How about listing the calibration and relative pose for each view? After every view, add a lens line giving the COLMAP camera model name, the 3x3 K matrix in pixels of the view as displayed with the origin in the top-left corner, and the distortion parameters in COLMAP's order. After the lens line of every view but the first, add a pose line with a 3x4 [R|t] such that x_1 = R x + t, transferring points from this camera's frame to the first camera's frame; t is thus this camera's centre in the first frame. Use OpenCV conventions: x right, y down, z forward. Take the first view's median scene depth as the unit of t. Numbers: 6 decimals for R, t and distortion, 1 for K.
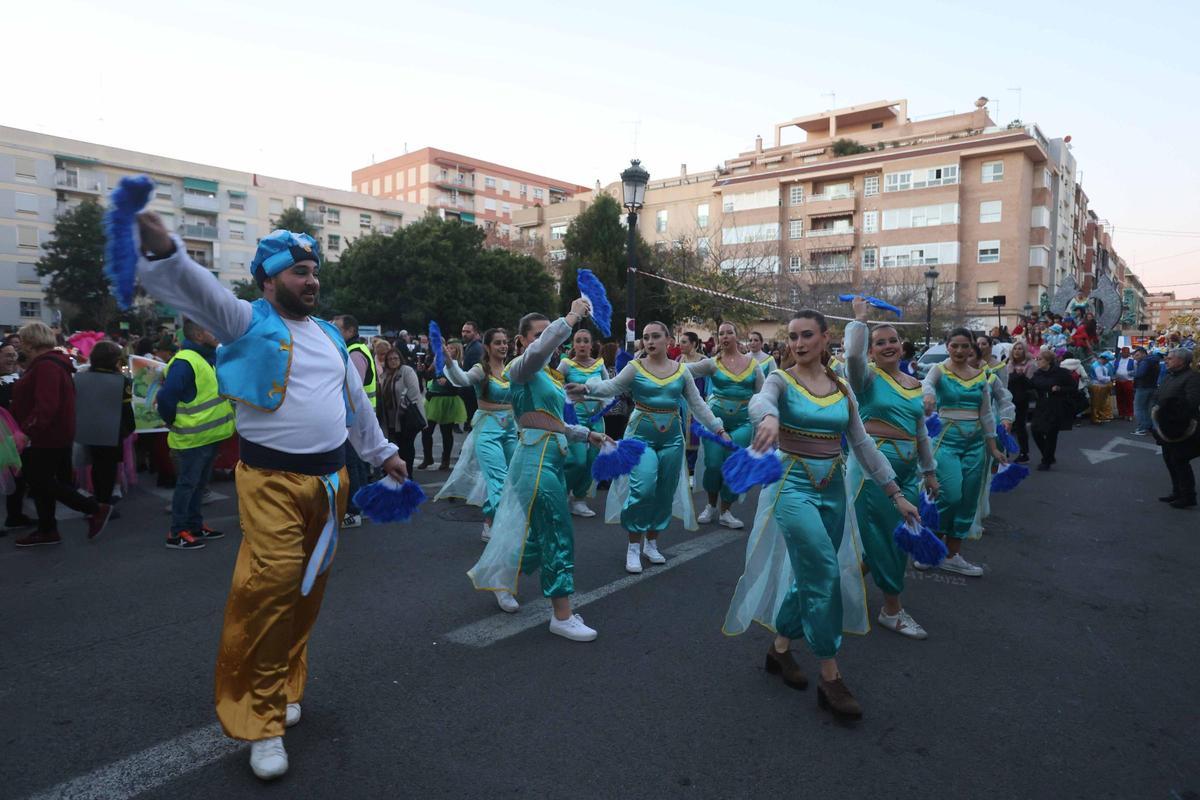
lens RADIAL K [[644.4, 0, 662.4], [0, 644.4, 390.3], [0, 0, 1]] dist [-0.016700, 0.001074]
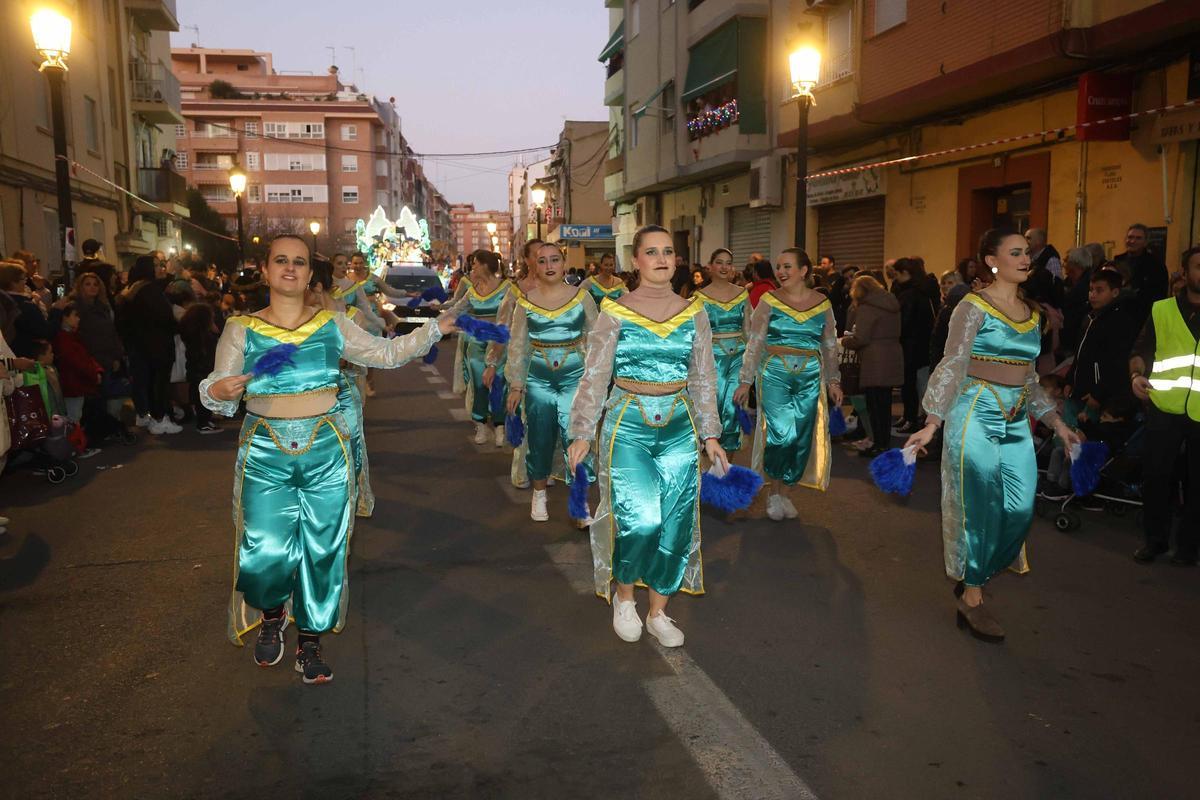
lens RADIAL K [[1045.7, 0, 591.1], [0, 1045.7, 403.1], [0, 0, 1]] dist [0.025876, 0.006674]
pose [[0.712825, -0.107792, 0.693009, -0.590898], [0.059532, 0.993852, 0.093352, 0.029714], [-0.698810, -0.025287, 0.714860, -0.776223]]
